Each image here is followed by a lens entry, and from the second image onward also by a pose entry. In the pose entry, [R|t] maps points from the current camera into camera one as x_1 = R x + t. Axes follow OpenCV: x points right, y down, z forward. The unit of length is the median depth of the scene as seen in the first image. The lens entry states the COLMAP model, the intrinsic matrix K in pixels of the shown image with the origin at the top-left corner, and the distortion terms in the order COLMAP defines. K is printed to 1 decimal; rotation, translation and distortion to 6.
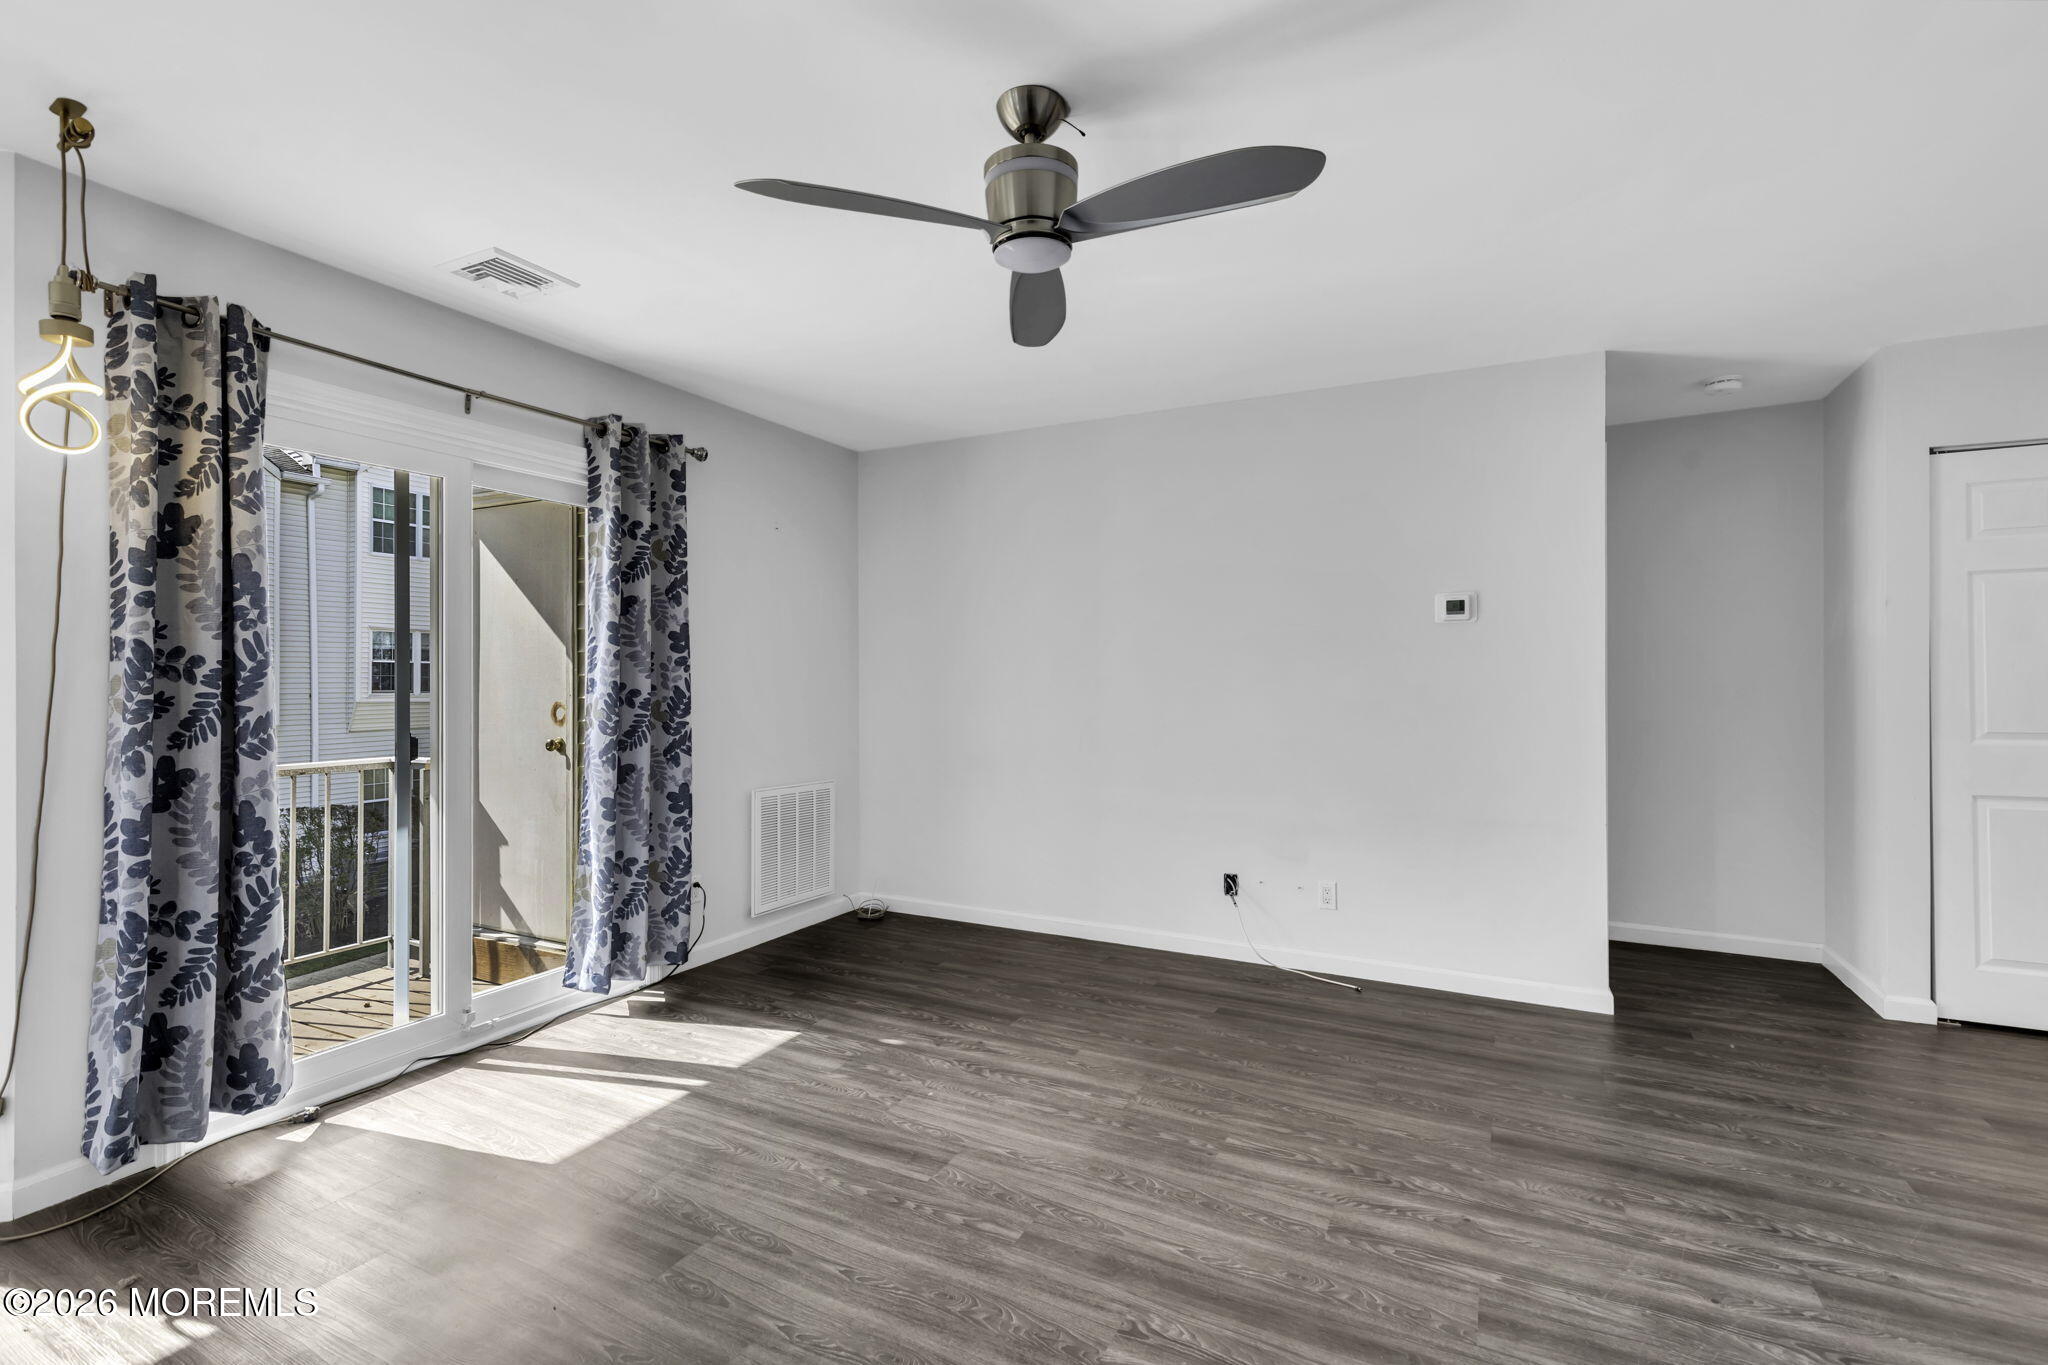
lens RADIAL K [[909.5, 0, 1031.3], [0, 909.5, 717.9], [0, 0, 1]] dist [-0.003968, -0.000565]
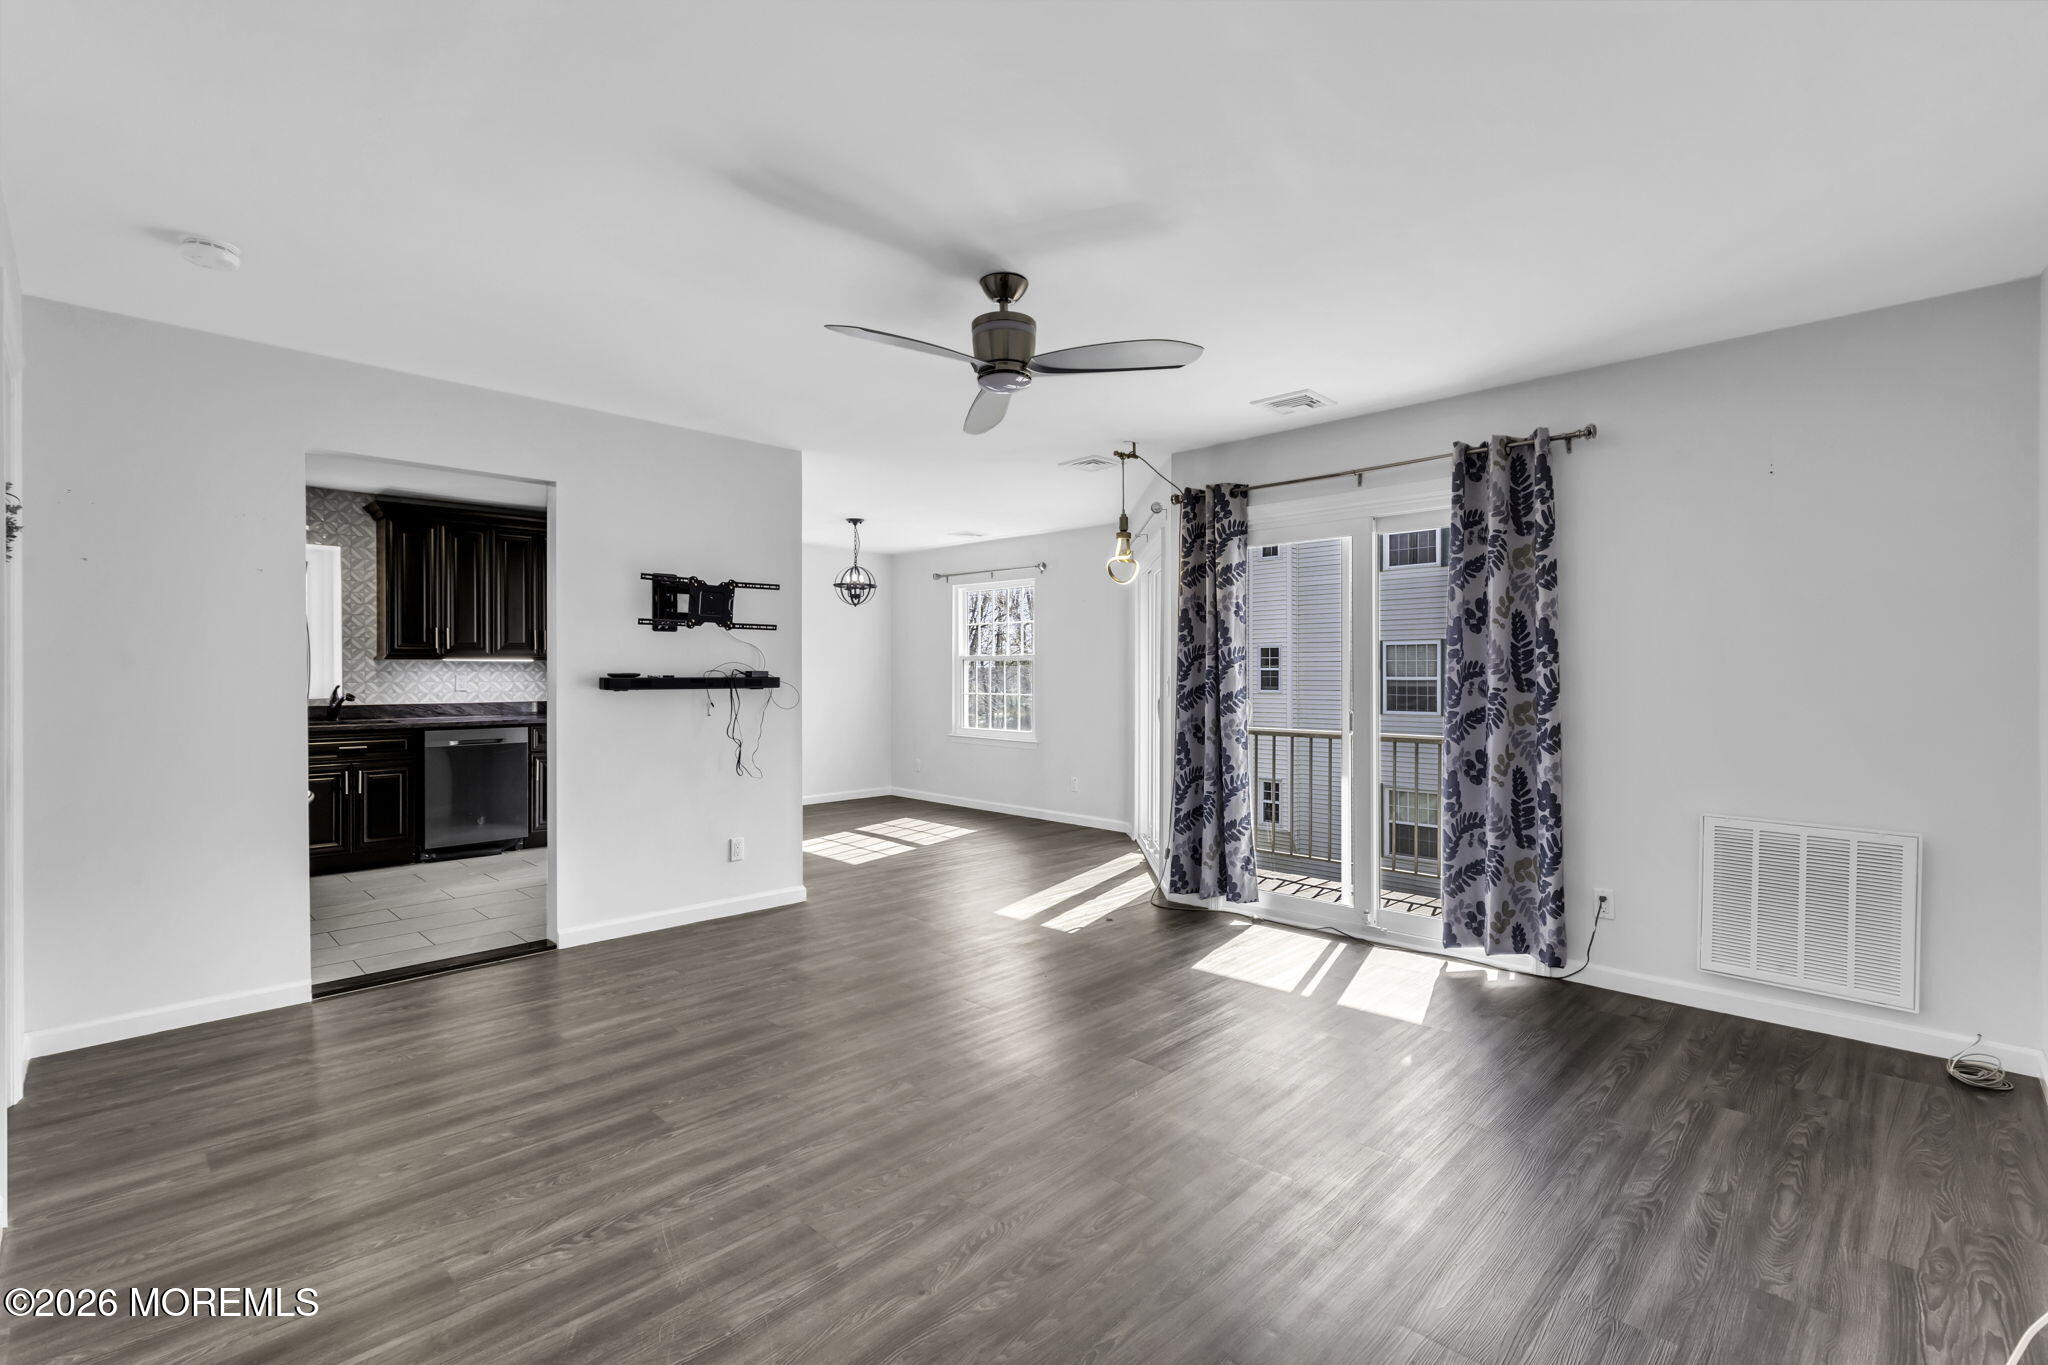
lens RADIAL K [[909.5, 0, 1009.9], [0, 909.5, 679.7], [0, 0, 1]] dist [-0.003968, -0.000565]
pose [[-0.299340, 0.009159, -0.954103, 1.059507], [-0.040134, 0.998948, 0.022181, -0.048816], [0.953302, 0.044932, -0.298658, 1.086661]]
